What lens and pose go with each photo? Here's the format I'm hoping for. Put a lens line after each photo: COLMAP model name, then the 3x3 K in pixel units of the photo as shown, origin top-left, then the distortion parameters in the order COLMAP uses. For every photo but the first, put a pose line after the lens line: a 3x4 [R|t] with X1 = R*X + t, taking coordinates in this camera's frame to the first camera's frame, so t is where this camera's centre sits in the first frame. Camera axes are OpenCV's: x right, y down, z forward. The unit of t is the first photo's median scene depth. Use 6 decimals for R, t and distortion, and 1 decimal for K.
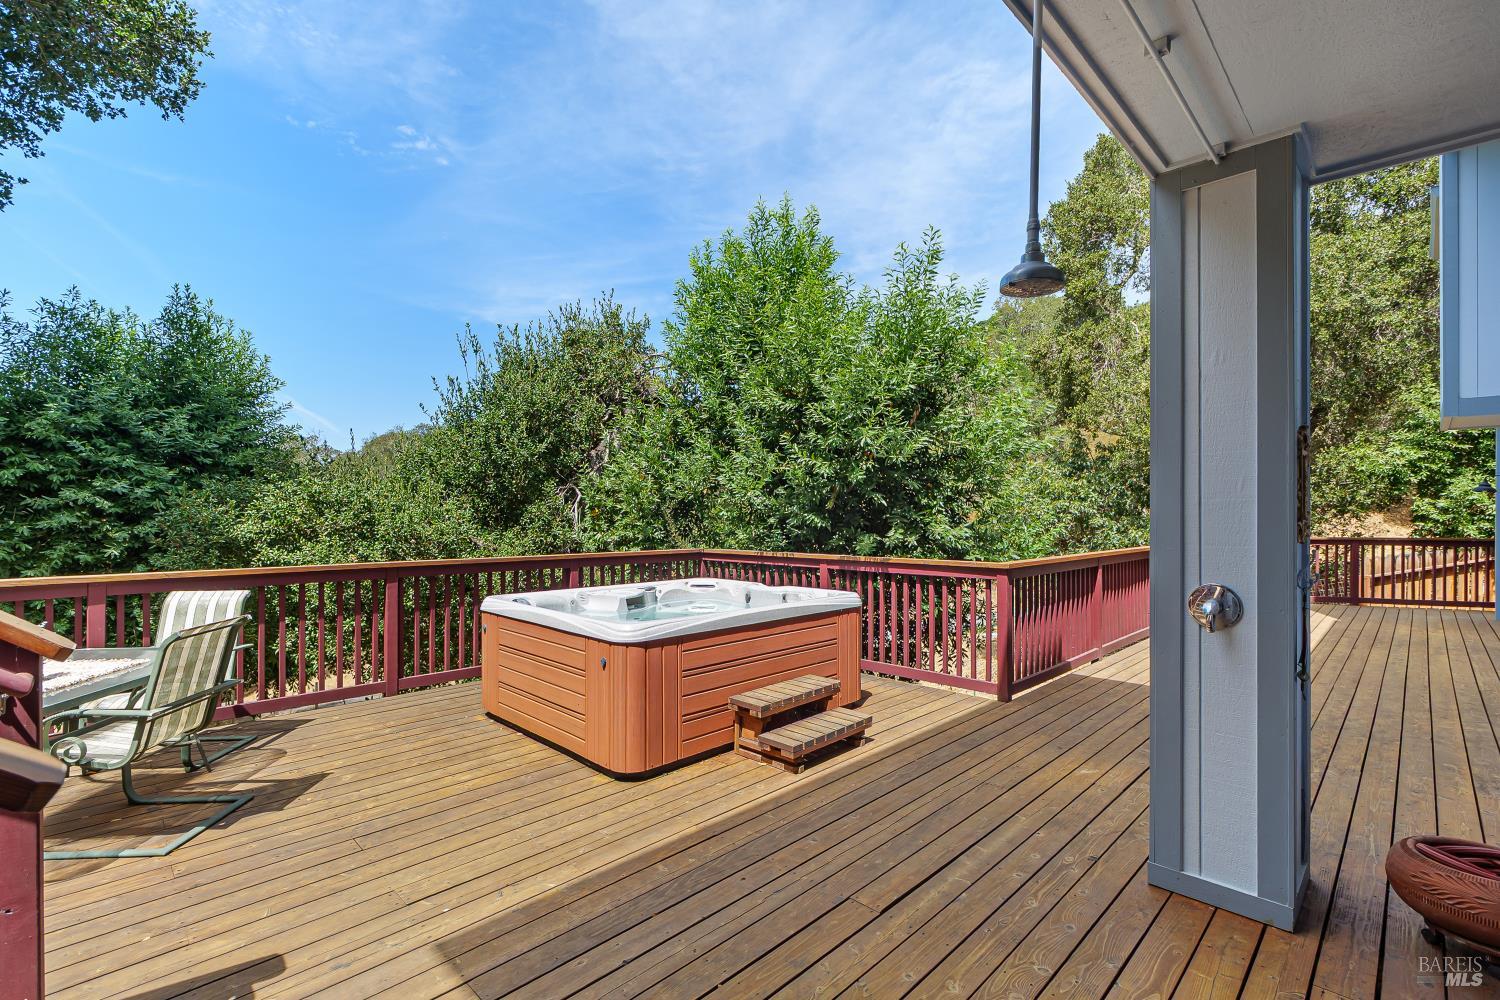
lens RADIAL K [[670.4, 0, 747.5], [0, 670.4, 491.6], [0, 0, 1]] dist [-0.000138, -0.000091]
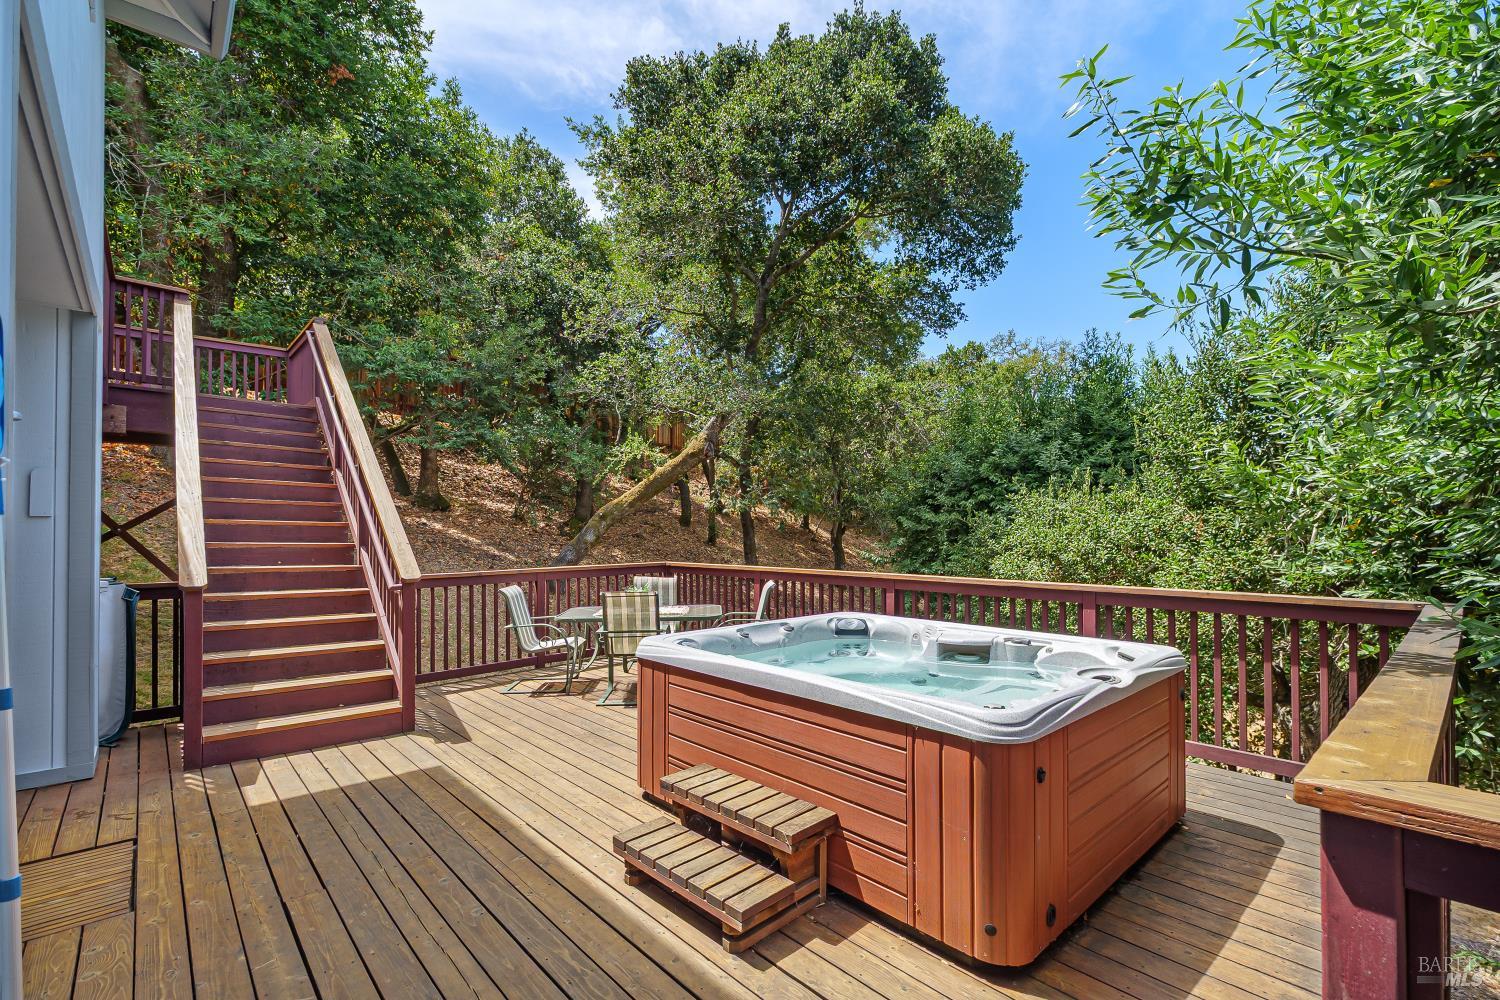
lens RADIAL K [[663.5, 0, 743.3], [0, 663.5, 528.2], [0, 0, 1]] dist [-0.000755, -0.000330]
pose [[-0.047701, -0.008019, -0.998829, 1.009643], [0.036211, 0.999297, -0.009752, 0.056701], [0.998205, -0.036634, -0.047377, 1.486709]]
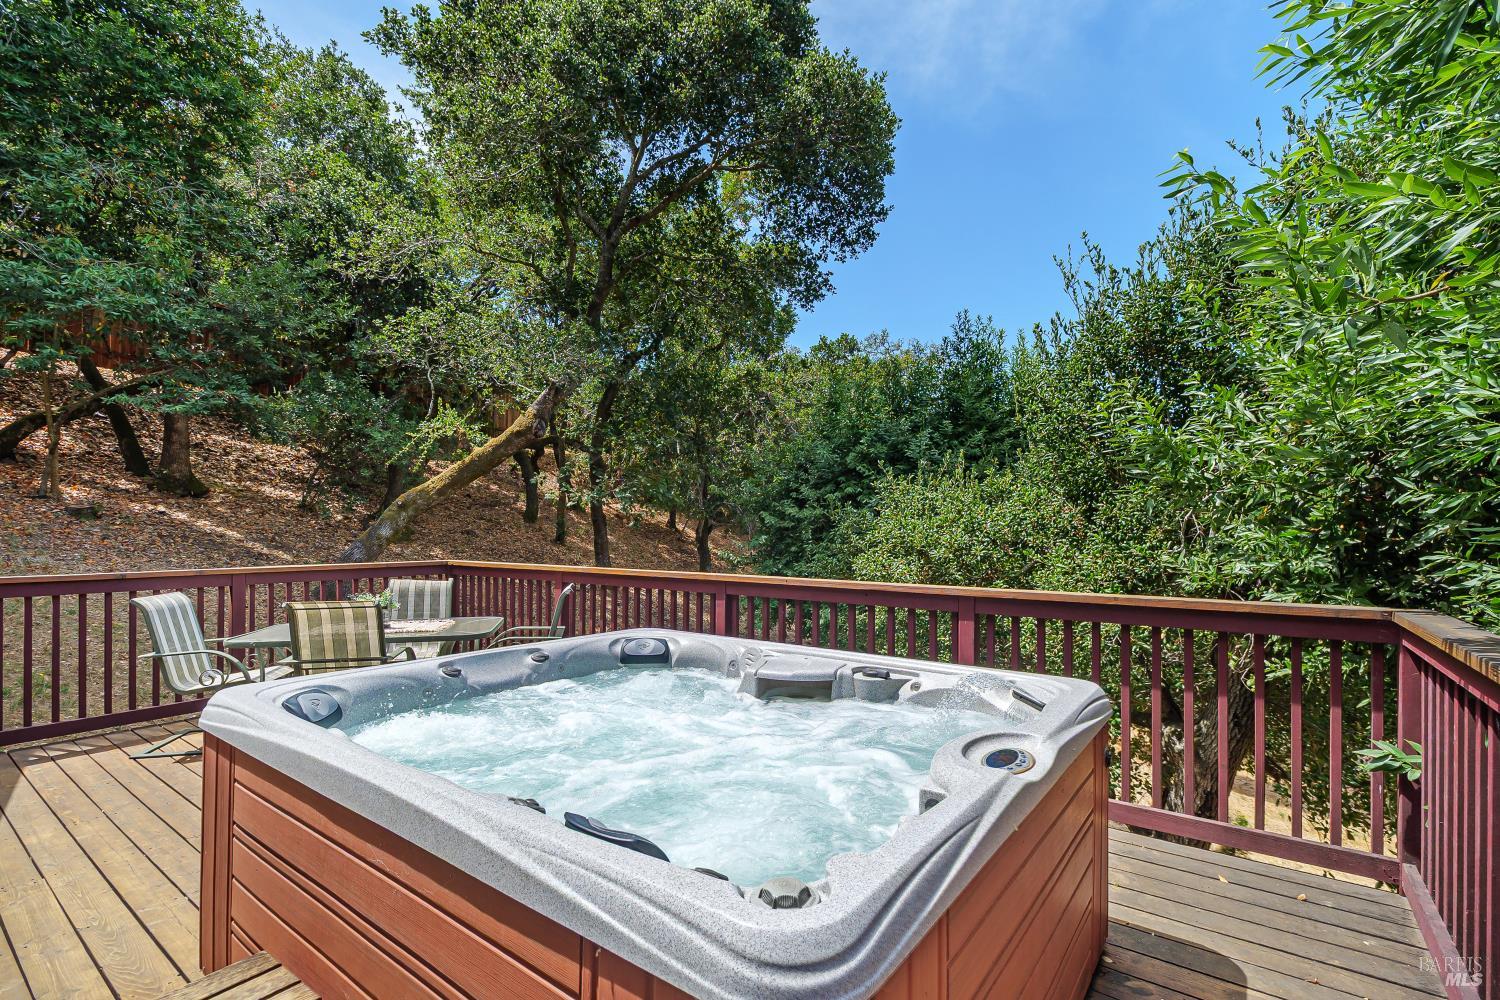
lens RADIAL K [[686.1, 0, 751.5], [0, 686.1, 534.9], [0, 0, 1]] dist [-0.000044, -0.000028]
pose [[0.145485, -0.000238, -0.989360, 0.552010], [0.026991, 0.999629, 0.003728, 0.096967], [0.988992, -0.027246, 0.145438, 1.671570]]
